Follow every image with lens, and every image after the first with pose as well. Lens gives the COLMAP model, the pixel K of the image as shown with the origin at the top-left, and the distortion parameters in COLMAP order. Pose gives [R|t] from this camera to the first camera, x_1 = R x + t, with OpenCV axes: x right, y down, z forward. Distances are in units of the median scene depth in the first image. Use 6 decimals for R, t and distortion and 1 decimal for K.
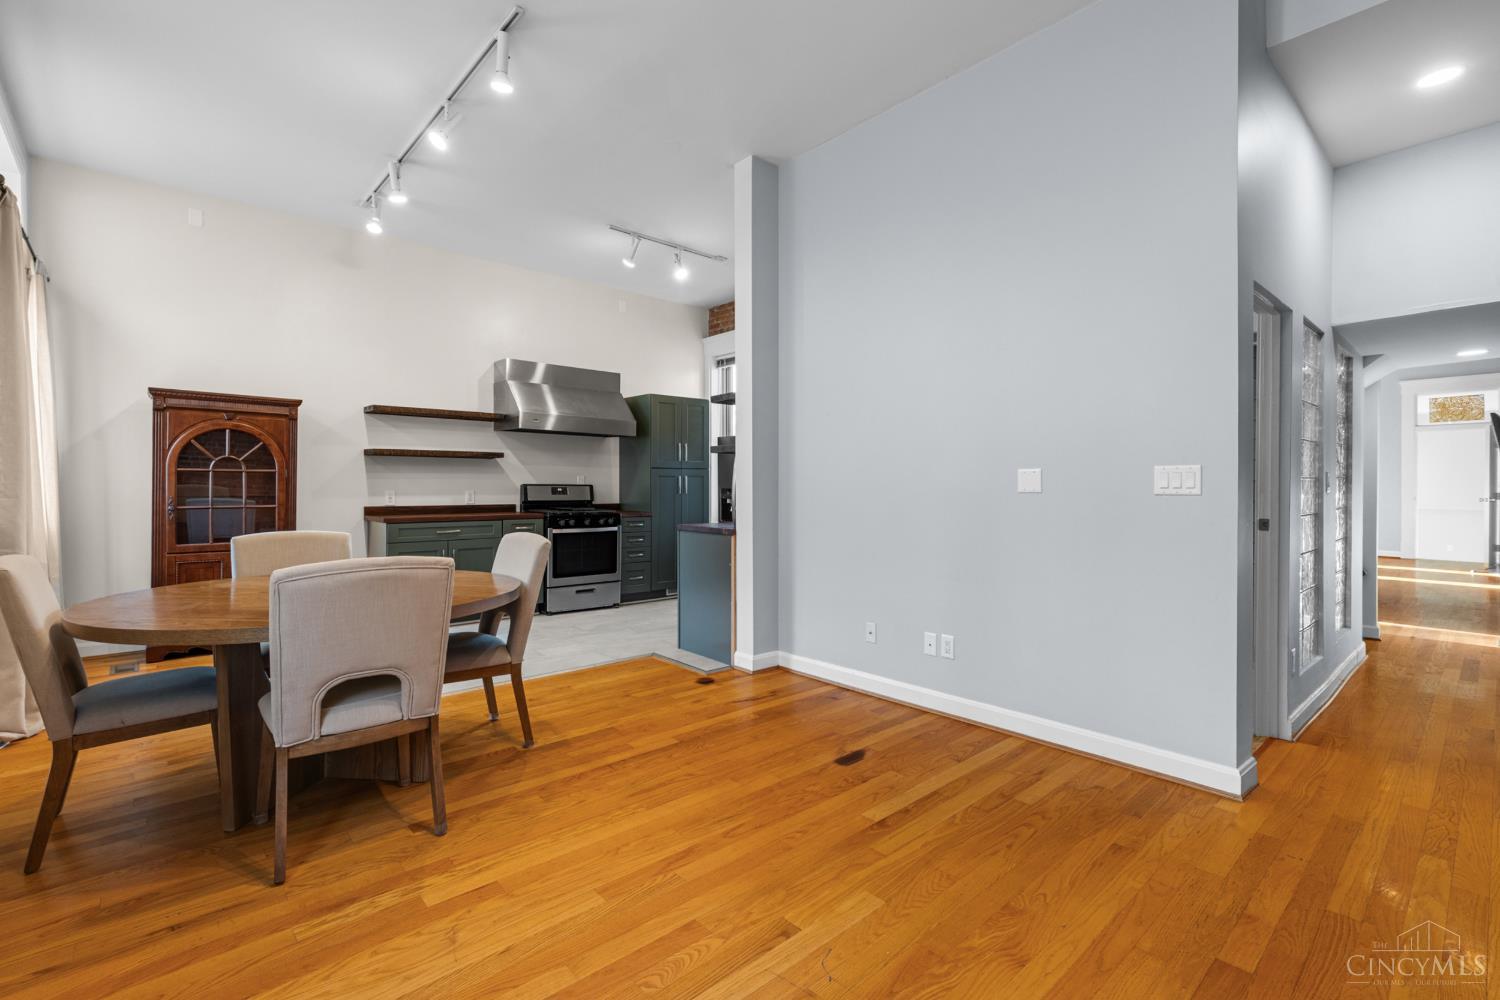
lens RADIAL K [[673.6, 0, 738.9], [0, 673.6, 488.5], [0, 0, 1]] dist [0.004549, -0.000394]
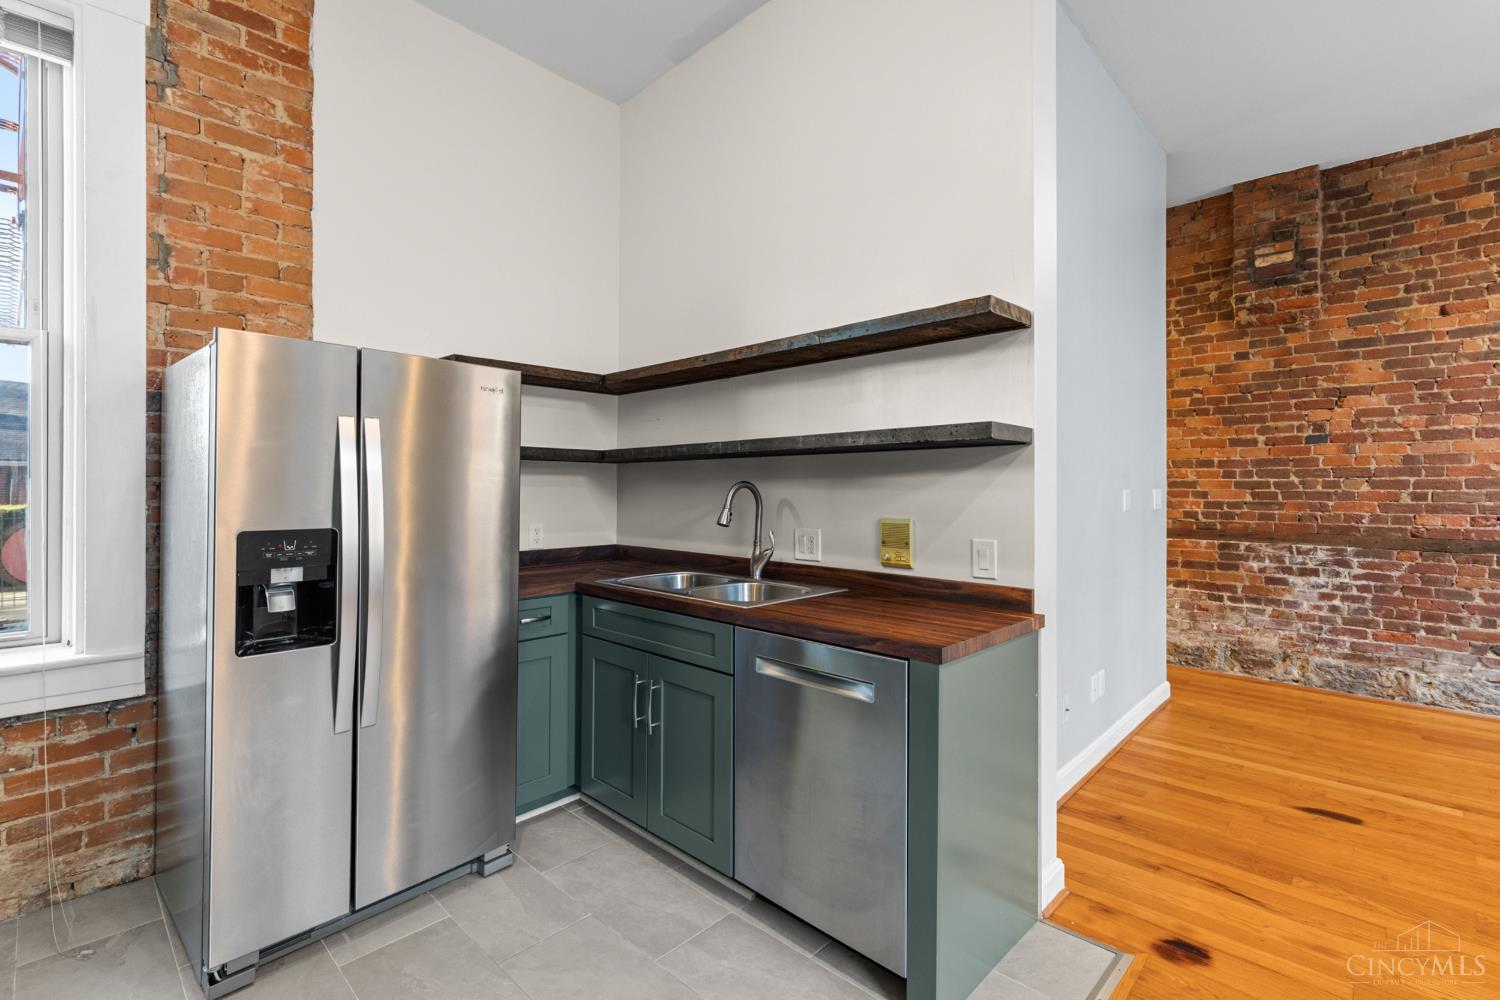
lens RADIAL K [[676.0, 0, 738.1], [0, 676.0, 484.2], [0, 0, 1]] dist [0.003191, 0.000106]
pose [[-0.081049, 0.001799, 0.996709, -0.420434], [0.000036, 0.999998, -0.001802, -0.024736], [-0.996710, -0.000110, -0.081049, 1.167323]]
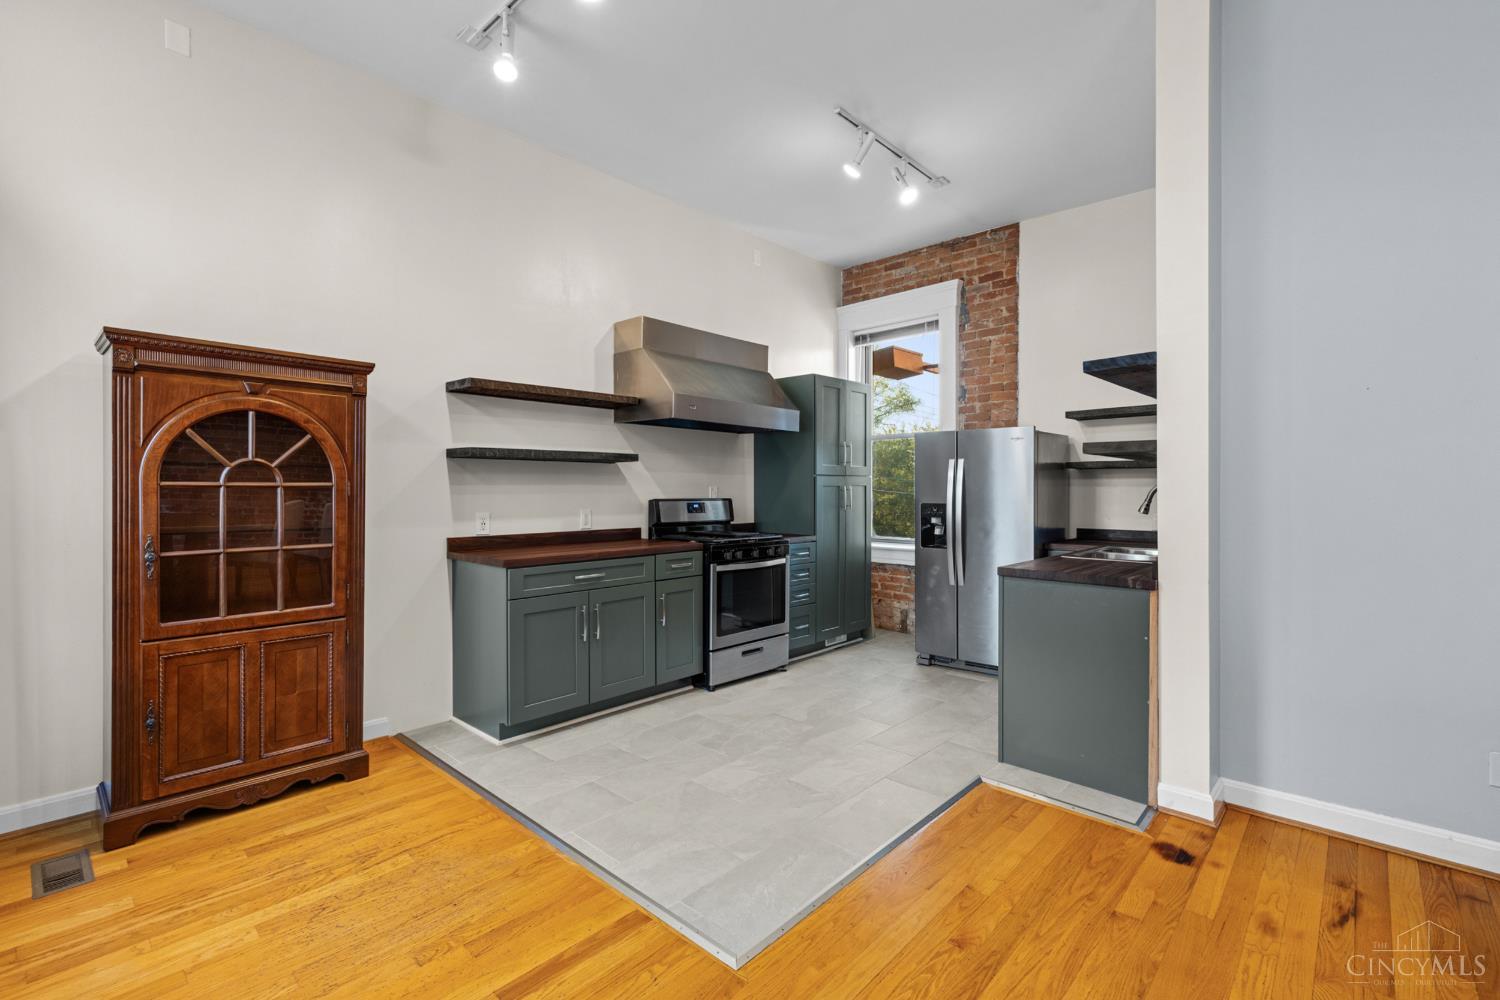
lens RADIAL K [[669.5, 0, 739.6], [0, 669.5, 495.9], [0, 0, 1]] dist [0.004724, -0.000130]
pose [[0.995732, -0.005425, 0.092131, -0.407635], [0.004809, 0.999965, 0.006911, -0.019557], [-0.092165, -0.006439, 0.995723, 0.411223]]
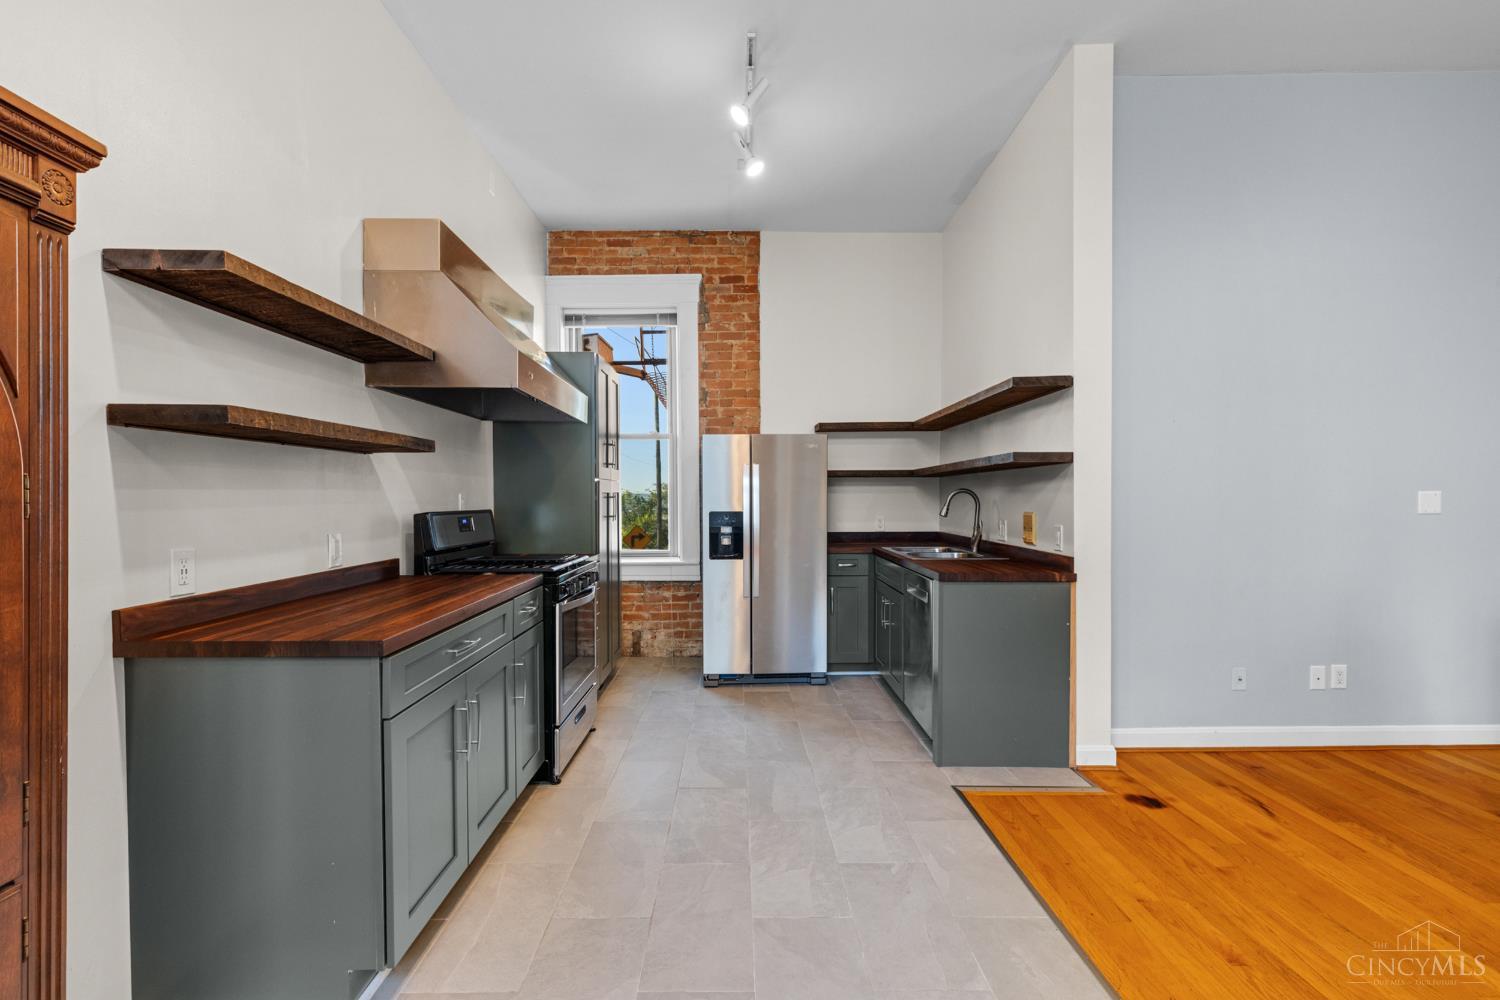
lens RADIAL K [[673.4, 0, 738.7], [0, 673.4, 510.4], [0, 0, 1]] dist [0.004346, 0.000088]
pose [[0.657736, -0.022487, 0.752913, -0.719018], [0.008953, 0.999717, 0.022037, -0.021871], [-0.753195, -0.007754, 0.657751, 0.755312]]
